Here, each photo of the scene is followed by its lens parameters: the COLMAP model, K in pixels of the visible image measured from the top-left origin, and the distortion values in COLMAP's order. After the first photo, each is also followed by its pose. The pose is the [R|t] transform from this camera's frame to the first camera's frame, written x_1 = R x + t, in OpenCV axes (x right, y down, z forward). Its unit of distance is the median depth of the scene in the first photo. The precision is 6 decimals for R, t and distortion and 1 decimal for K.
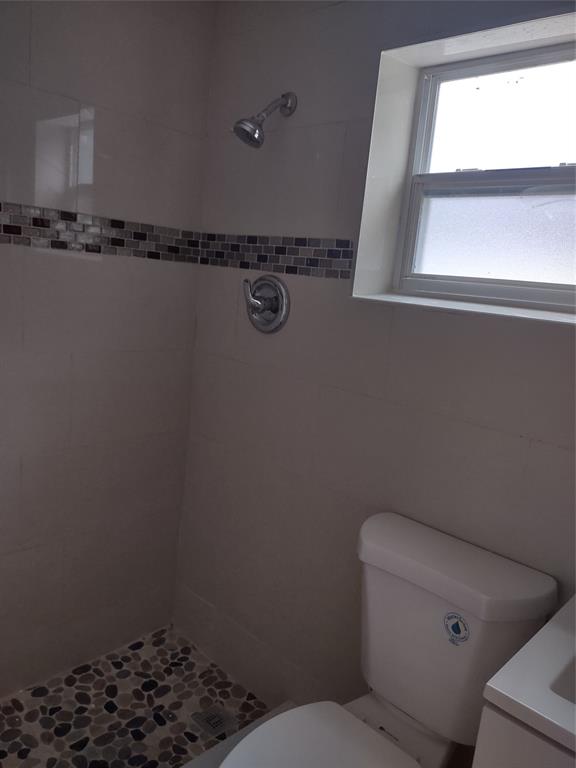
lens RADIAL K [[587.8, 0, 289.0], [0, 587.8, 390.8], [0, 0, 1]] dist [0.071854, -0.098202]
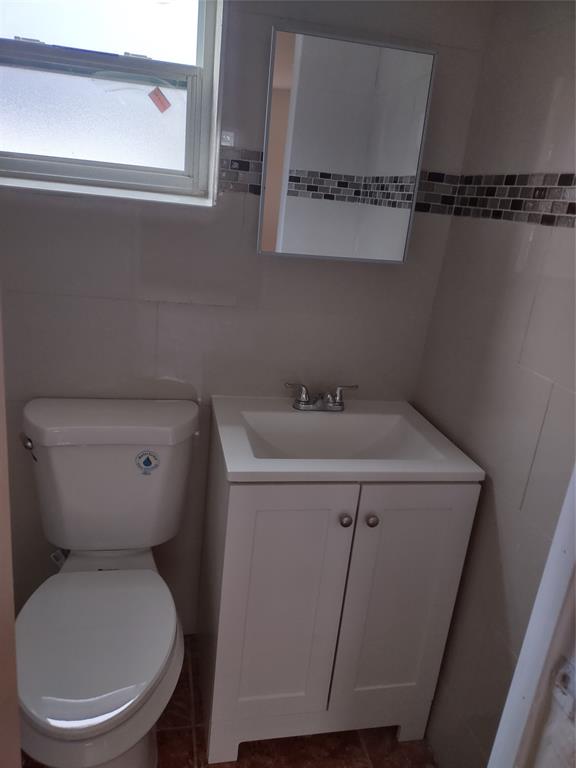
lens RADIAL K [[582.1, 0, 281.3], [0, 582.1, 395.7], [0, 0, 1]] dist [0.023263, -0.005030]
pose [[0.579002, -0.305277, 0.756018, -0.330818], [0.121890, 0.949248, 0.289952, -0.041059], [-0.806163, -0.075732, 0.586827, 0.047403]]
